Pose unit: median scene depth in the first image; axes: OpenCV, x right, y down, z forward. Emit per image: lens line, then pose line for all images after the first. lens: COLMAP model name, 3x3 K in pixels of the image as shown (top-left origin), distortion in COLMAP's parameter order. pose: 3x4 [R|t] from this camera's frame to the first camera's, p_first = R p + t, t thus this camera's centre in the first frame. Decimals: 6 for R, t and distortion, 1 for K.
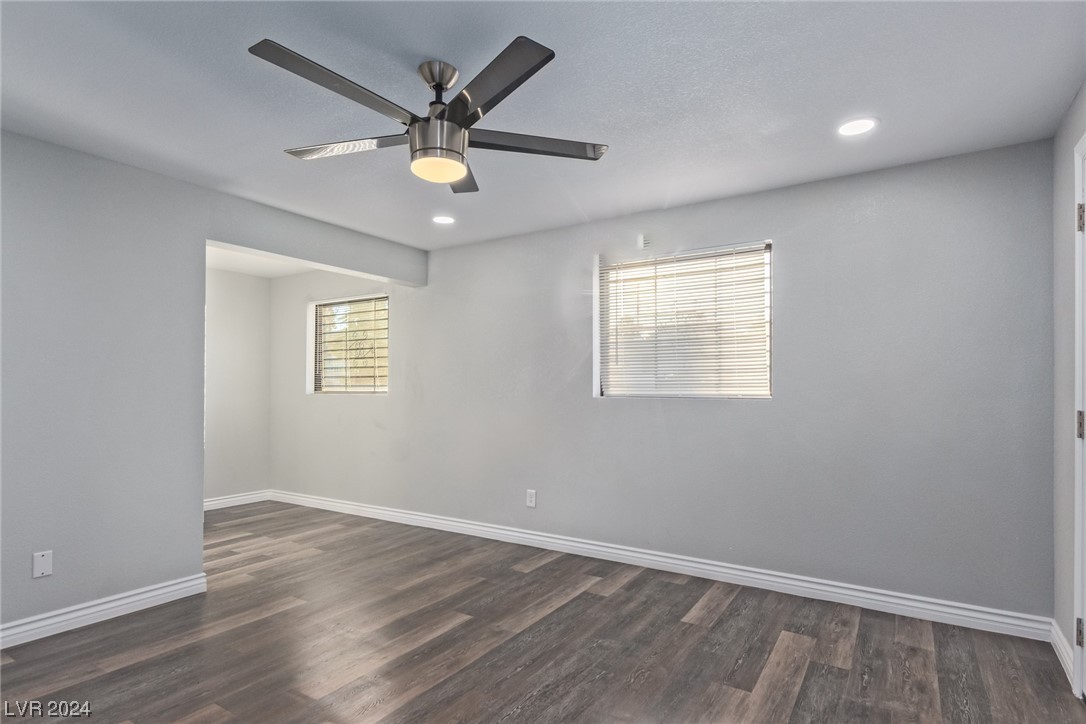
lens RADIAL K [[565.0, 0, 547.6], [0, 565.0, 364.8], [0, 0, 1]] dist [0.020253, -0.006392]
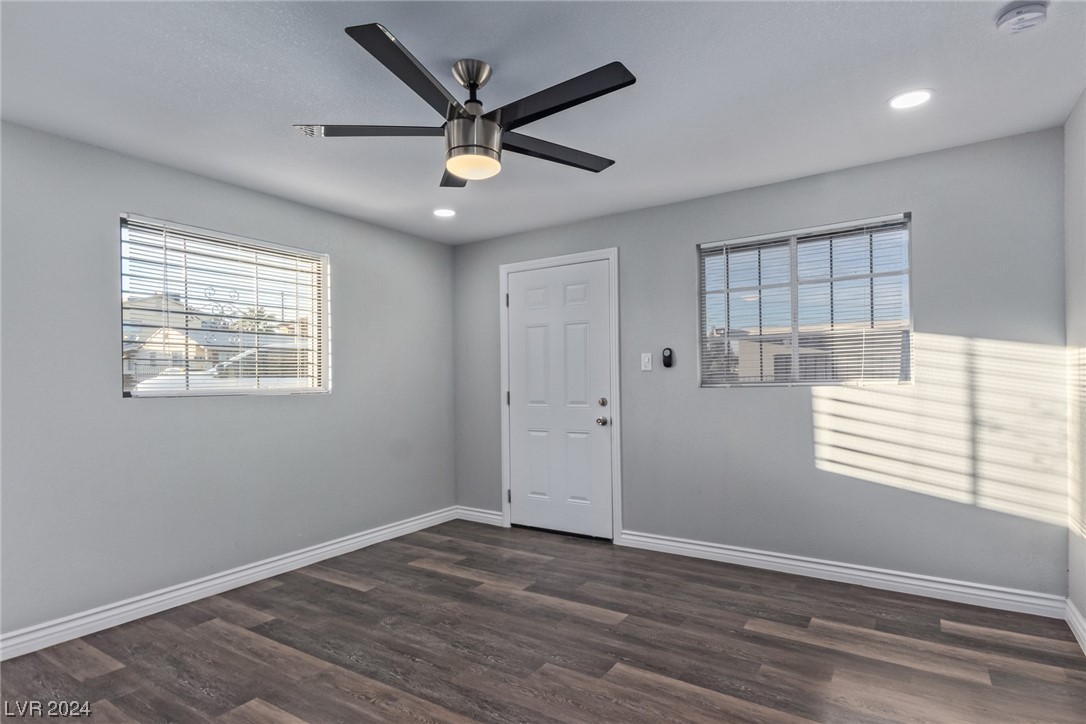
lens RADIAL K [[565.0, 0, 548.3], [0, 565.0, 369.8], [0, 0, 1]] dist [0.020253, -0.006392]
pose [[0.008358, 0.017284, 0.999816, -0.850332], [-0.026818, 0.999495, -0.017054, 0.021340], [-0.999605, -0.026670, 0.008817, 0.610126]]
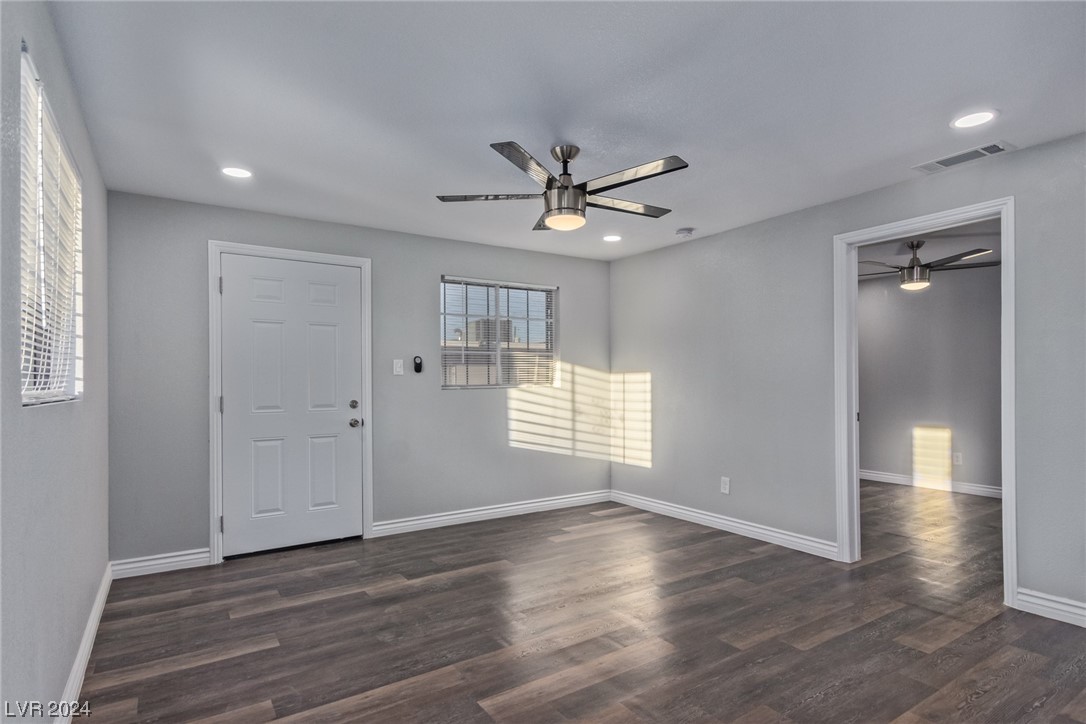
lens RADIAL K [[565.0, 0, 553.6], [0, 565.0, 367.1], [0, 0, 1]] dist [0.020253, -0.006392]
pose [[-0.919438, 0.016207, 0.392900, -0.493330], [-0.010337, 0.997809, -0.065348, 0.067123], [-0.393098, -0.064145, -0.917256, 1.600150]]
